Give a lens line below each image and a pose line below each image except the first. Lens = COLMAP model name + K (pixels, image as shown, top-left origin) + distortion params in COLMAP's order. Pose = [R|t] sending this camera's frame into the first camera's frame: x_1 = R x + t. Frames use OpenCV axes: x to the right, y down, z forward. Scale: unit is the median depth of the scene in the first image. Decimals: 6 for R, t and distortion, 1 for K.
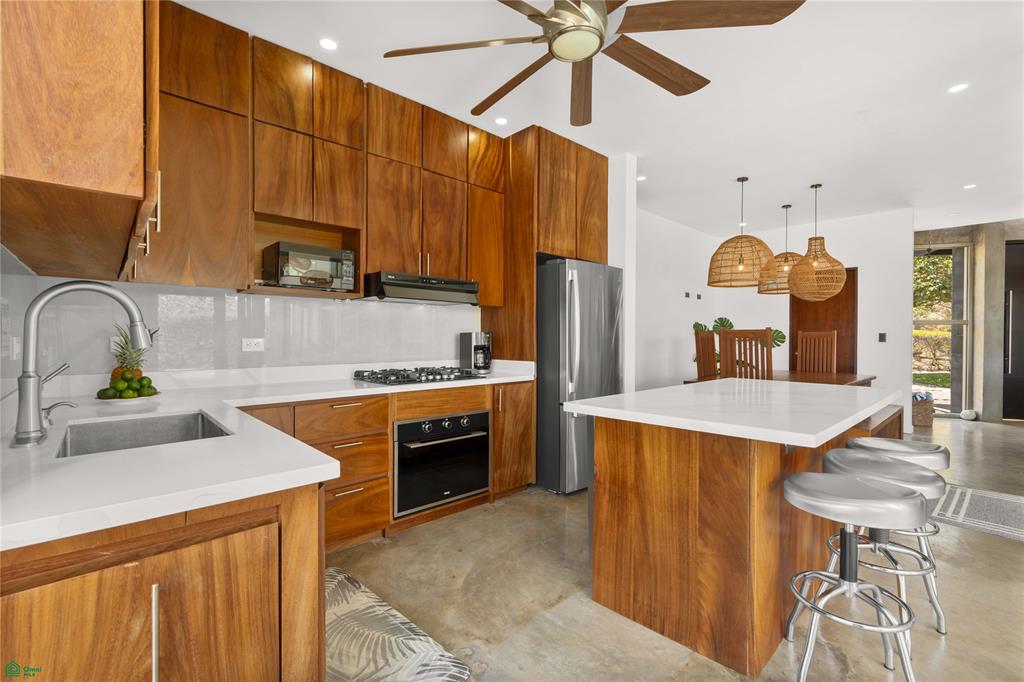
lens RADIAL K [[448.0, 0, 507.4], [0, 448.0, 338.0], [0, 0, 1]] dist [-0.001234, -0.000916]
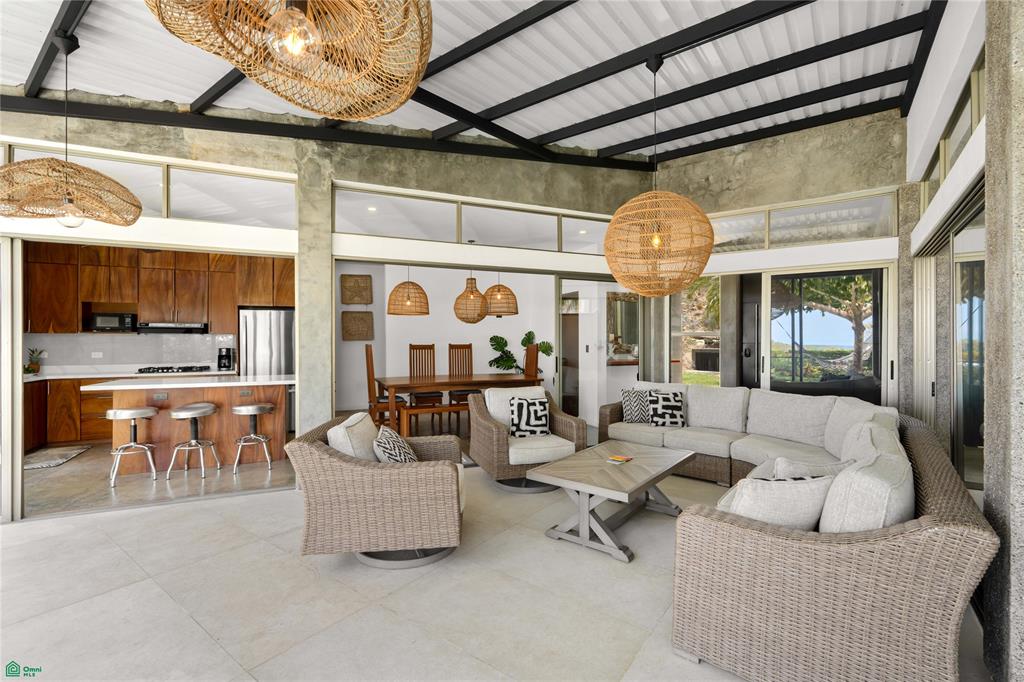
lens RADIAL K [[448.0, 0, 507.6], [0, 448.0, 339.7], [0, 0, 1]] dist [-0.001234, -0.000916]
pose [[0.944990, -0.007505, -0.327013, 1.989507], [0.005012, 0.999952, -0.008467, -0.031375], [0.327060, 0.006362, 0.944982, -0.455664]]
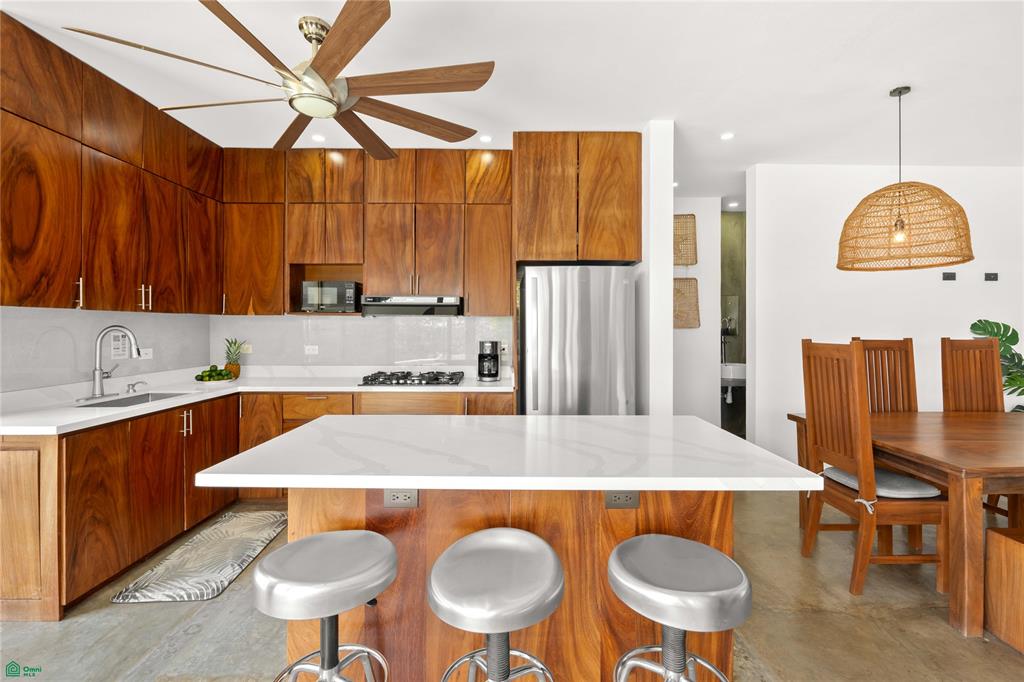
lens RADIAL K [[448.0, 0, 506.5], [0, 448.0, 324.3], [0, 0, 1]] dist [-0.001234, -0.000916]
pose [[0.738204, -0.005013, -0.674559, 0.807667], [-0.002005, 0.999952, -0.009625, -0.050613], [0.674574, 0.008458, 0.738158, 0.303889]]
